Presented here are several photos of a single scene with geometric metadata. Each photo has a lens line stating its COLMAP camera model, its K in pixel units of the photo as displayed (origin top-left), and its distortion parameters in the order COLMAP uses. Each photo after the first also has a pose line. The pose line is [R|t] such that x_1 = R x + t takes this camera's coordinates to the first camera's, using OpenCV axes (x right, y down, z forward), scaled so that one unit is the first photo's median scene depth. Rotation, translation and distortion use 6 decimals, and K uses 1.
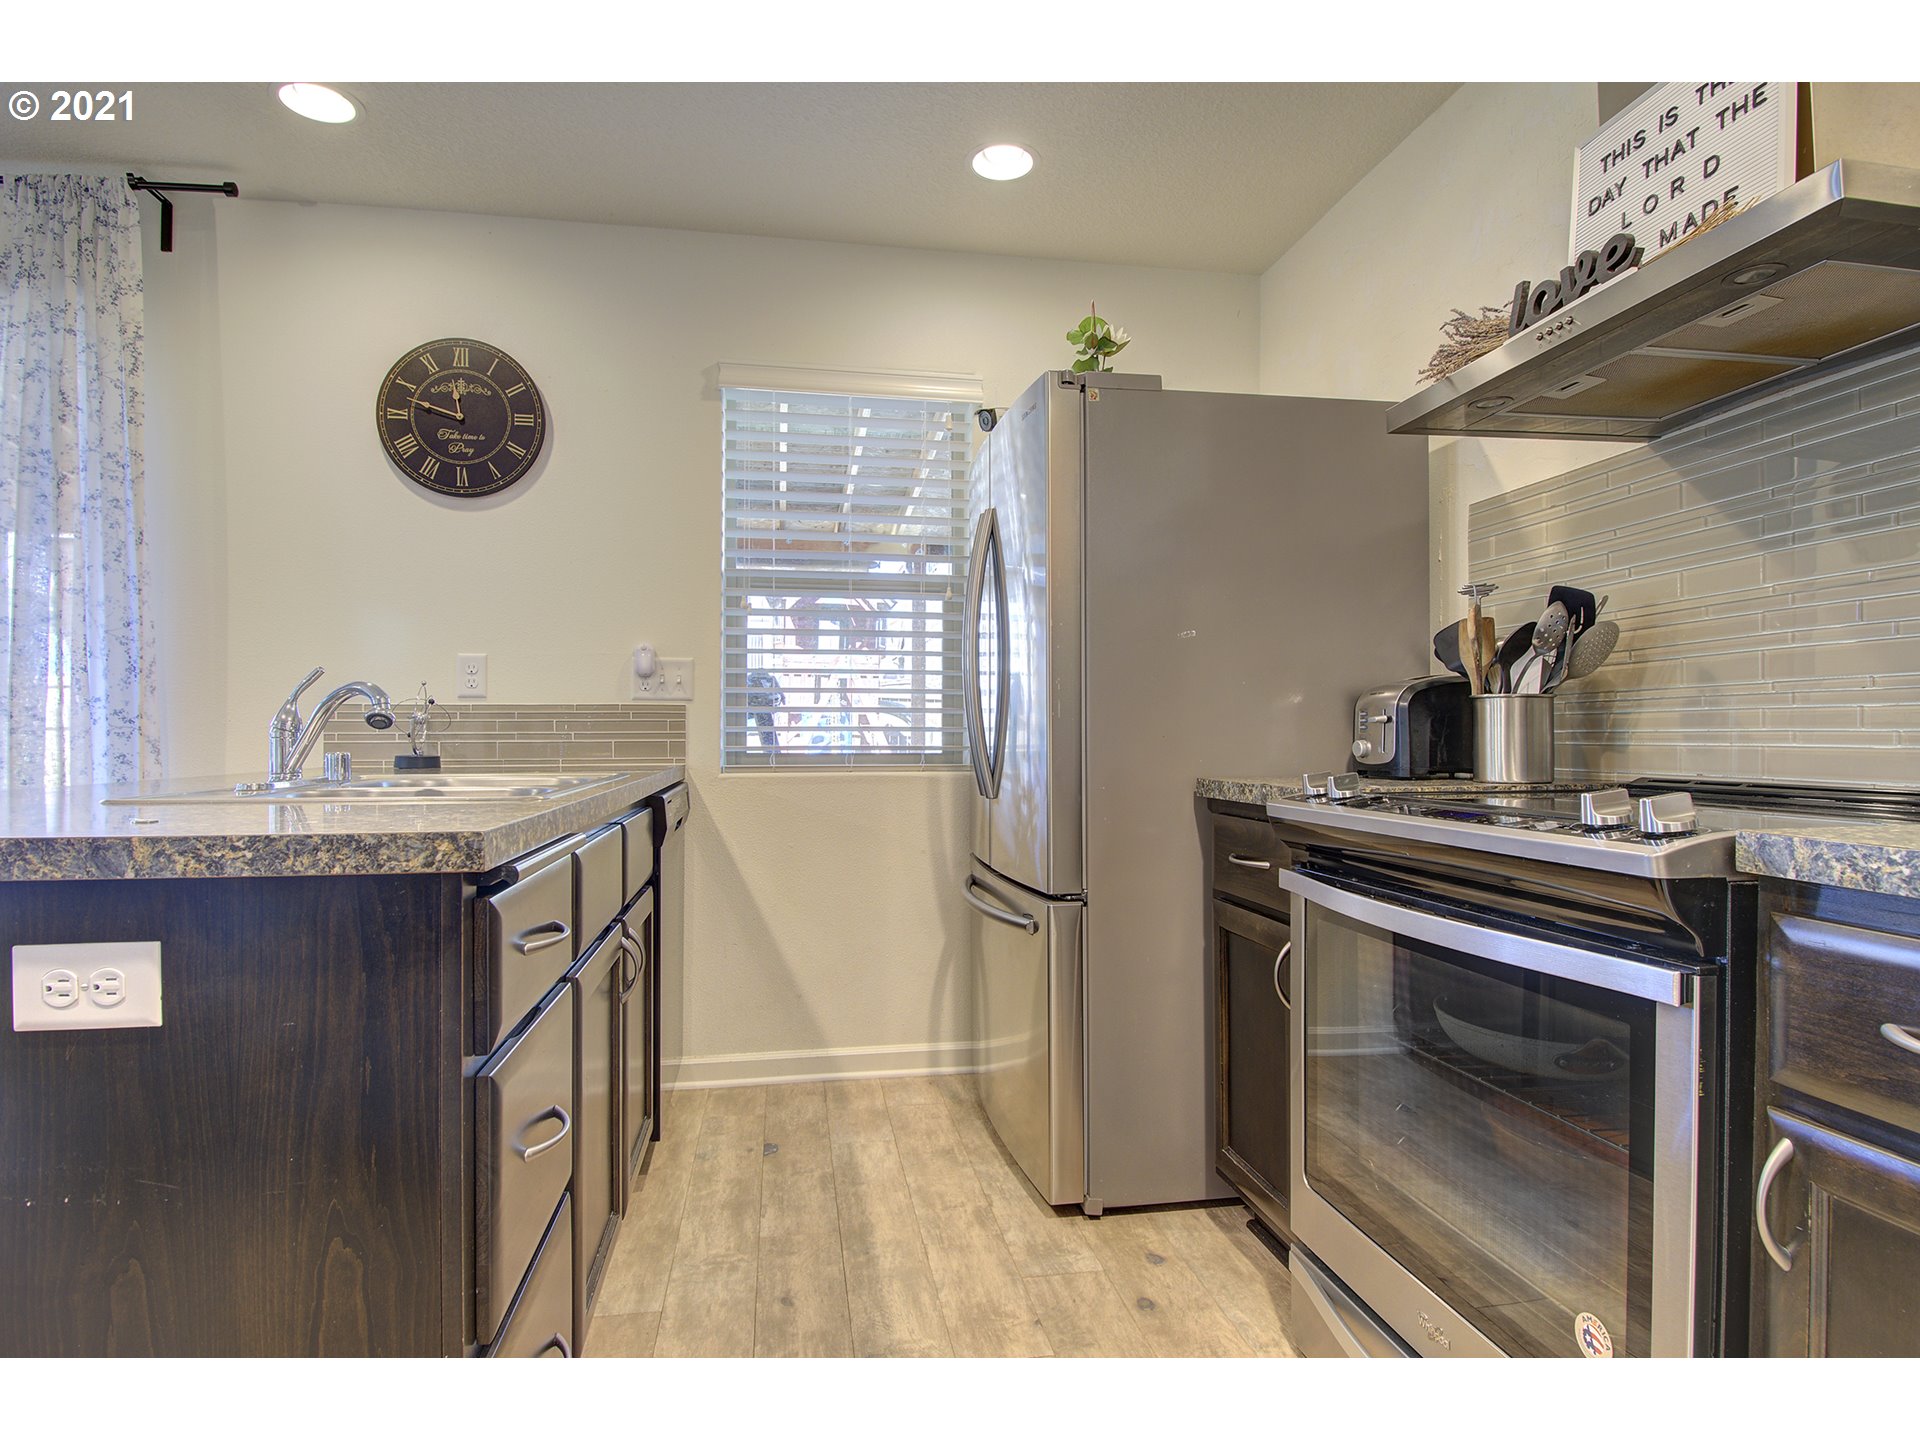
lens RADIAL K [[1014.6, 0, 956.0], [0, 1014.6, 728.9], [0, 0, 1]] dist [0.010527, -0.022811]
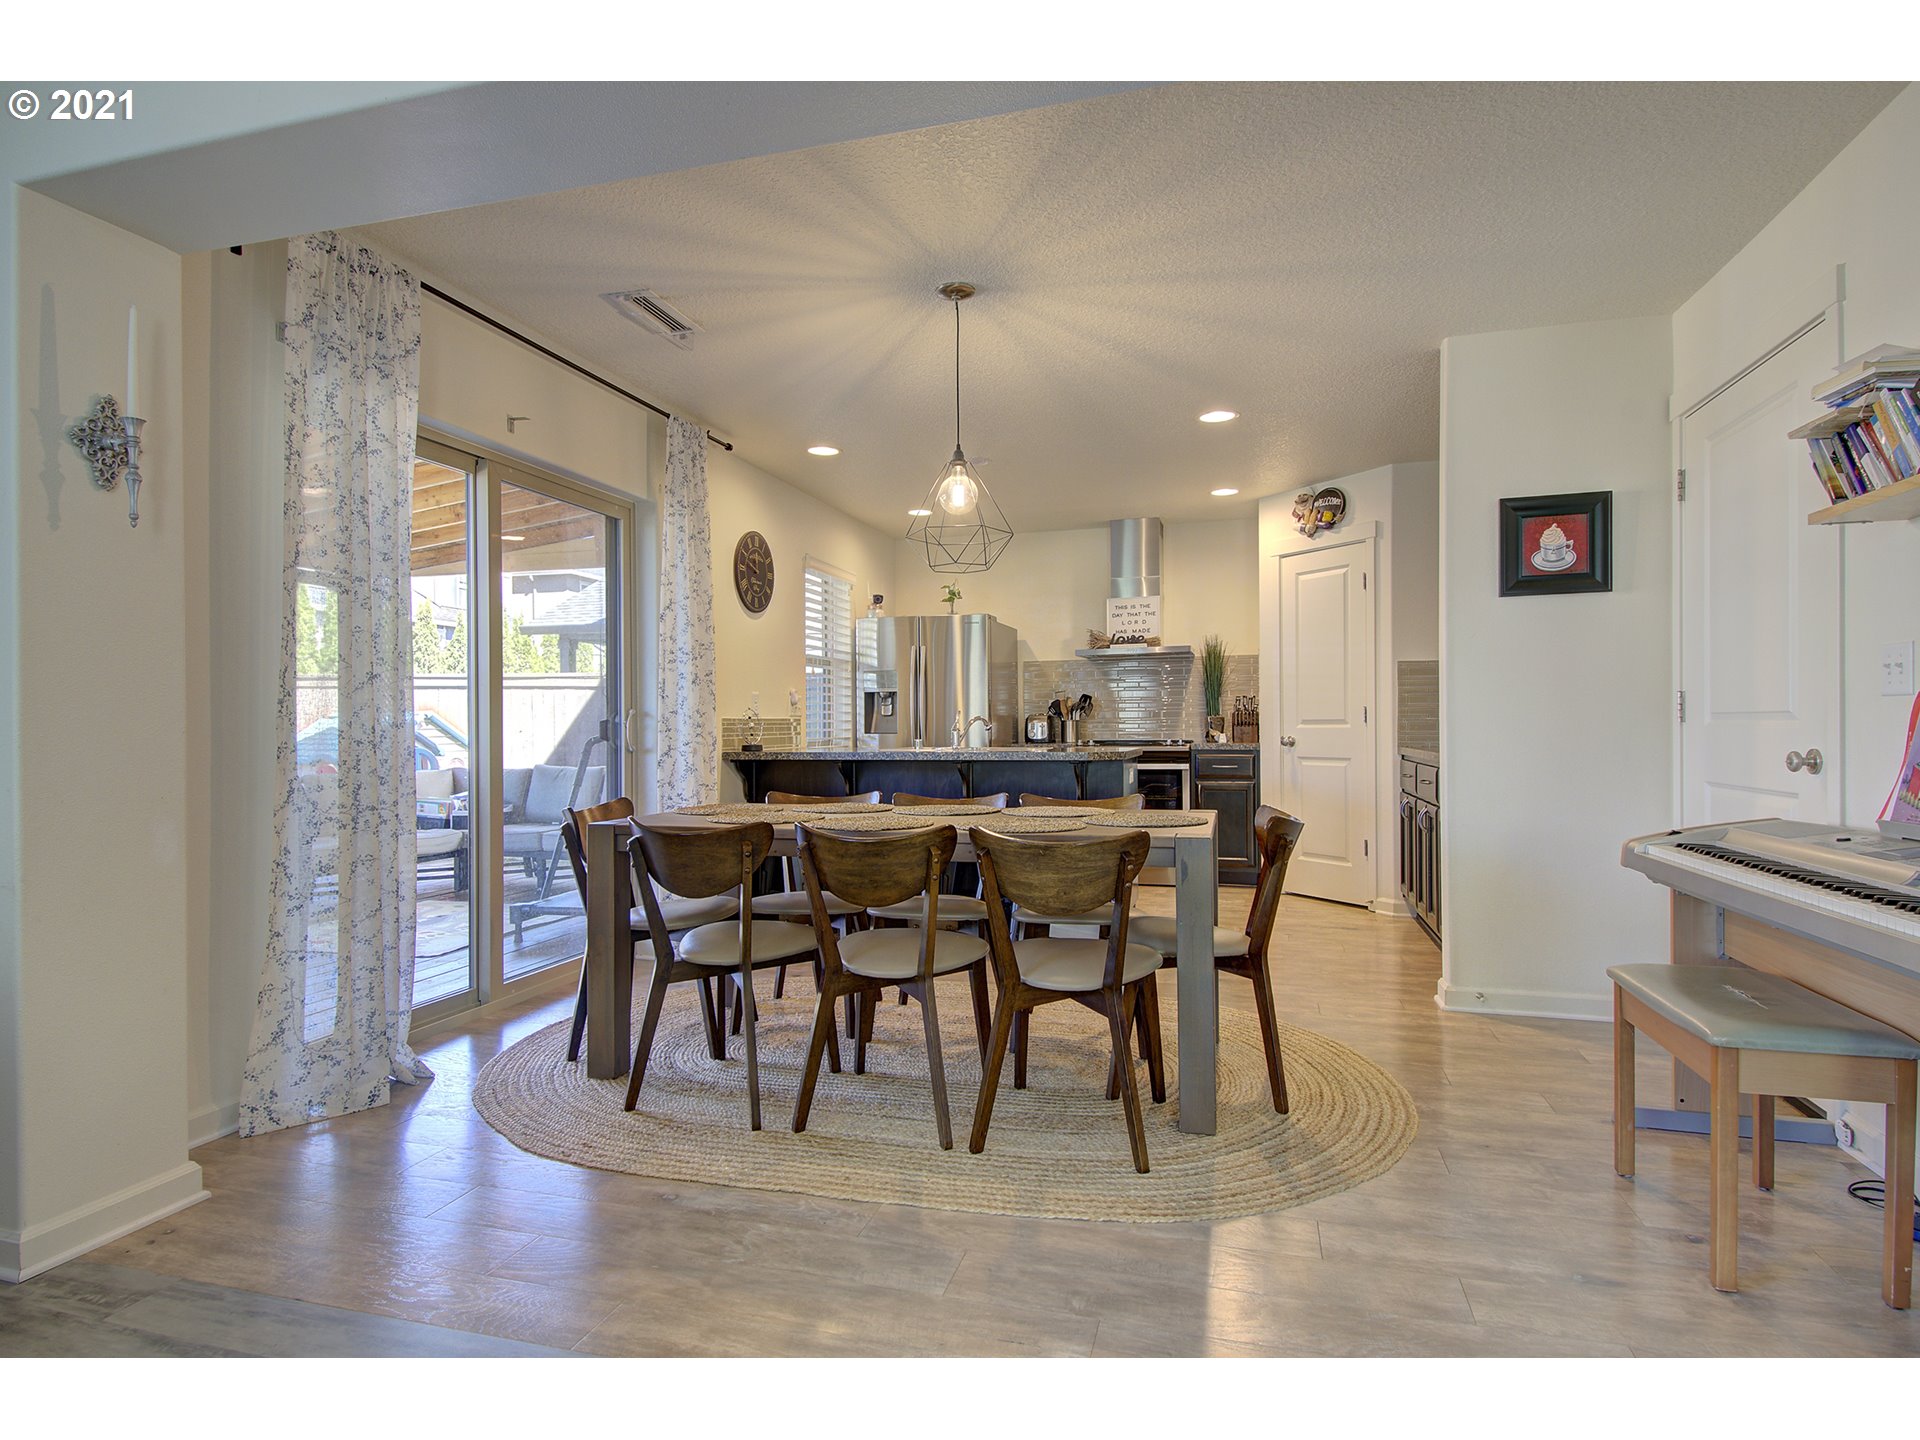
lens RADIAL K [[1014.6, 0, 956.0], [0, 1014.6, 728.9], [0, 0, 1]] dist [0.010527, -0.022811]
pose [[0.432567, -0.007896, 0.901567, -3.207274], [0.002496, 0.999968, 0.007561, -0.029781], [-0.901598, -0.001020, 0.432573, -0.294864]]
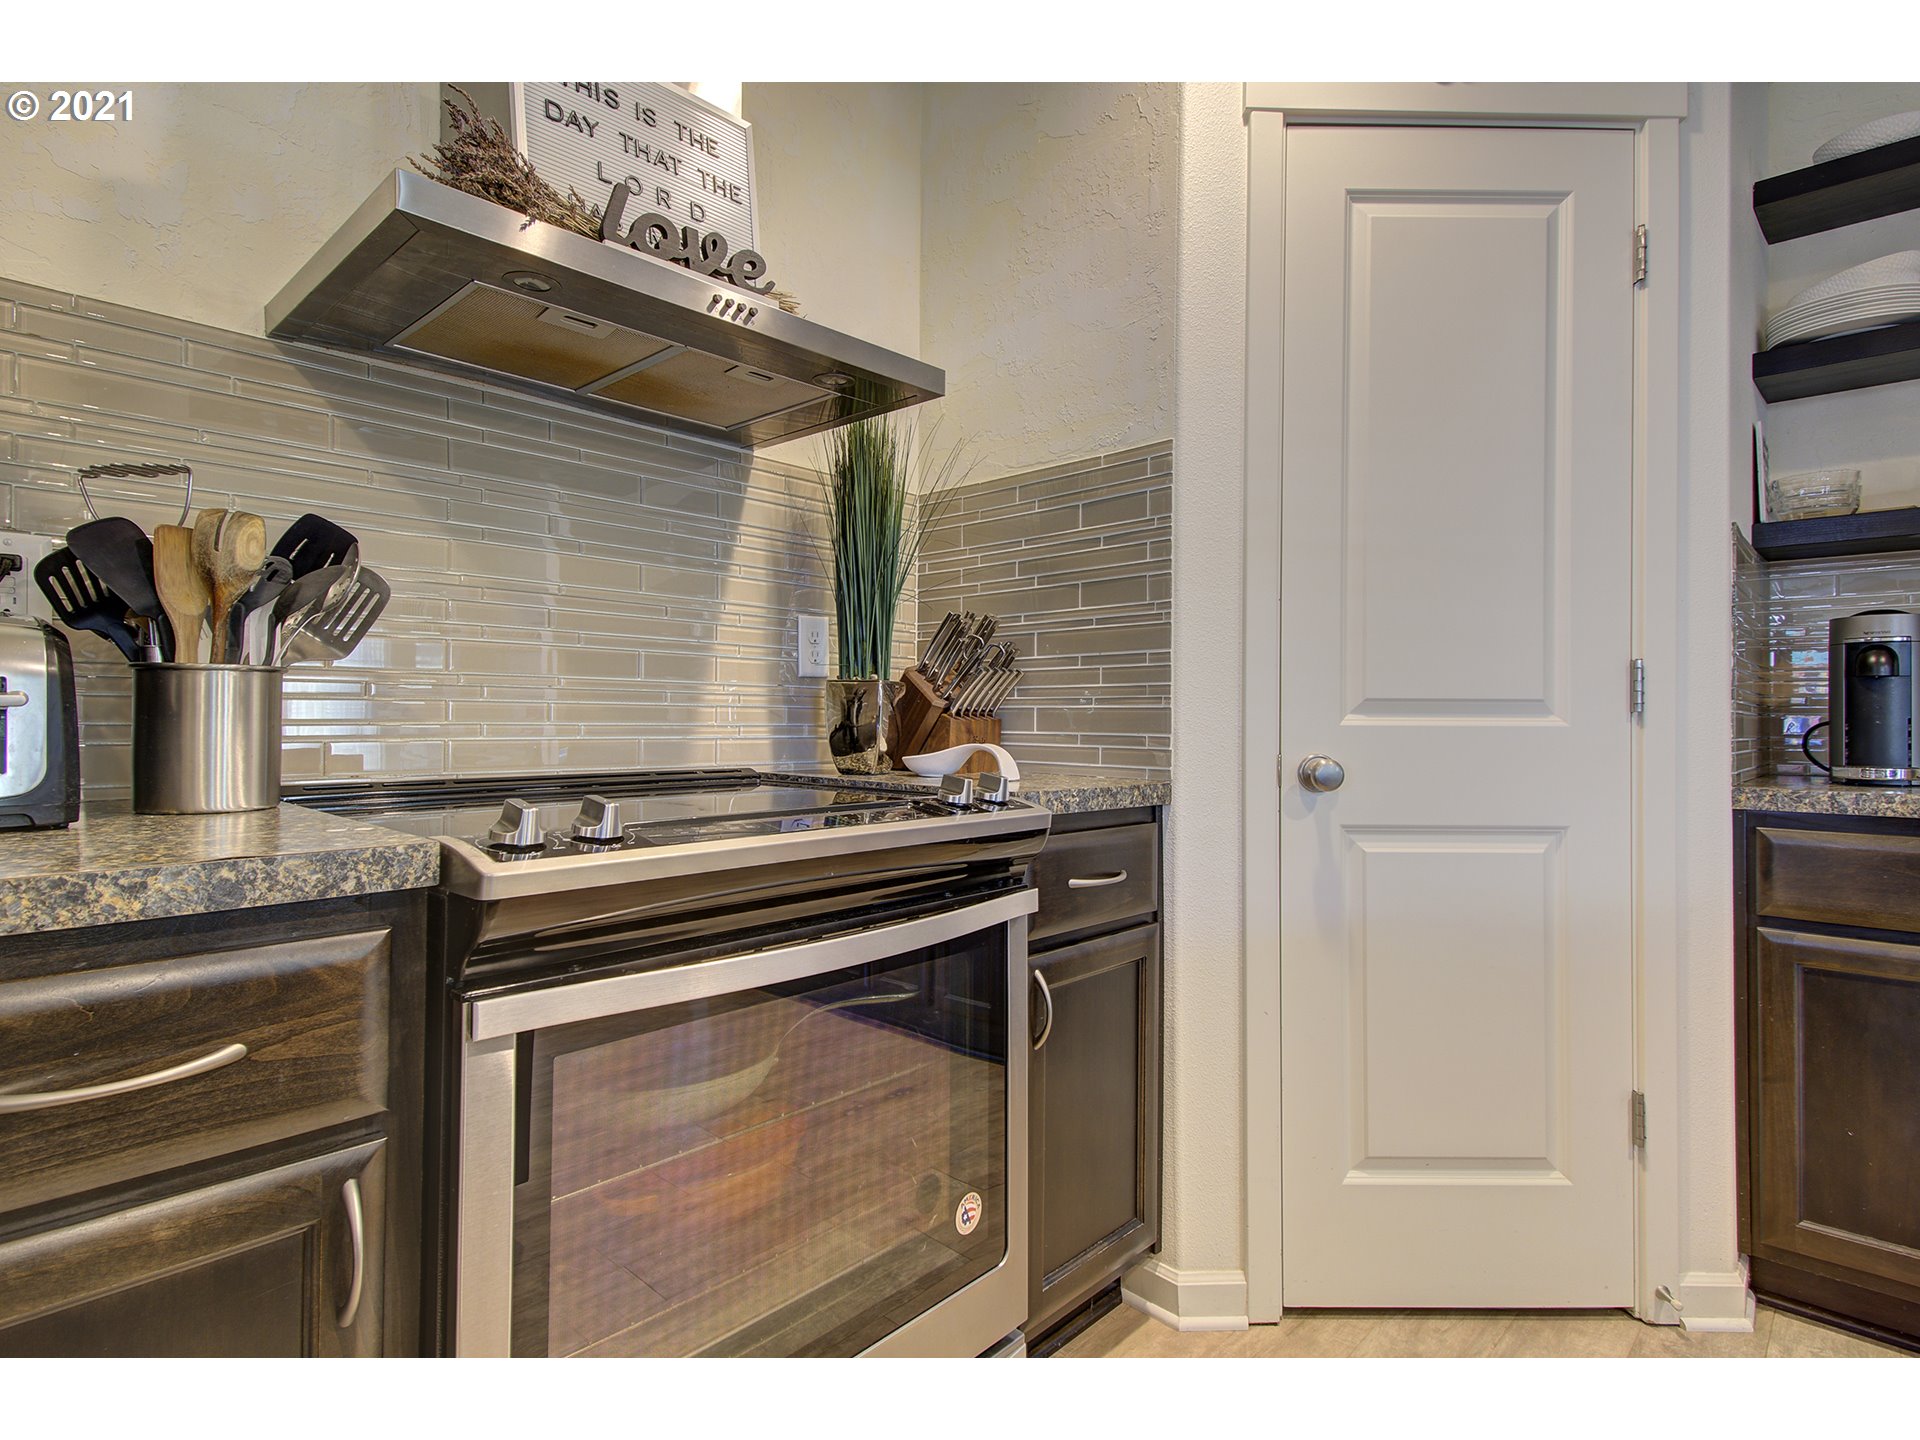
lens RADIAL K [[913.5, 0, 915.4], [0, 913.5, 716.4], [0, 0, 1]] dist [0.001650, 0.000279]
pose [[-0.575872, -0.004449, 0.817528, -0.148731], [-0.011866, 0.999925, -0.002916, -0.005967], [-0.817454, -0.011380, -0.575881, 0.986830]]
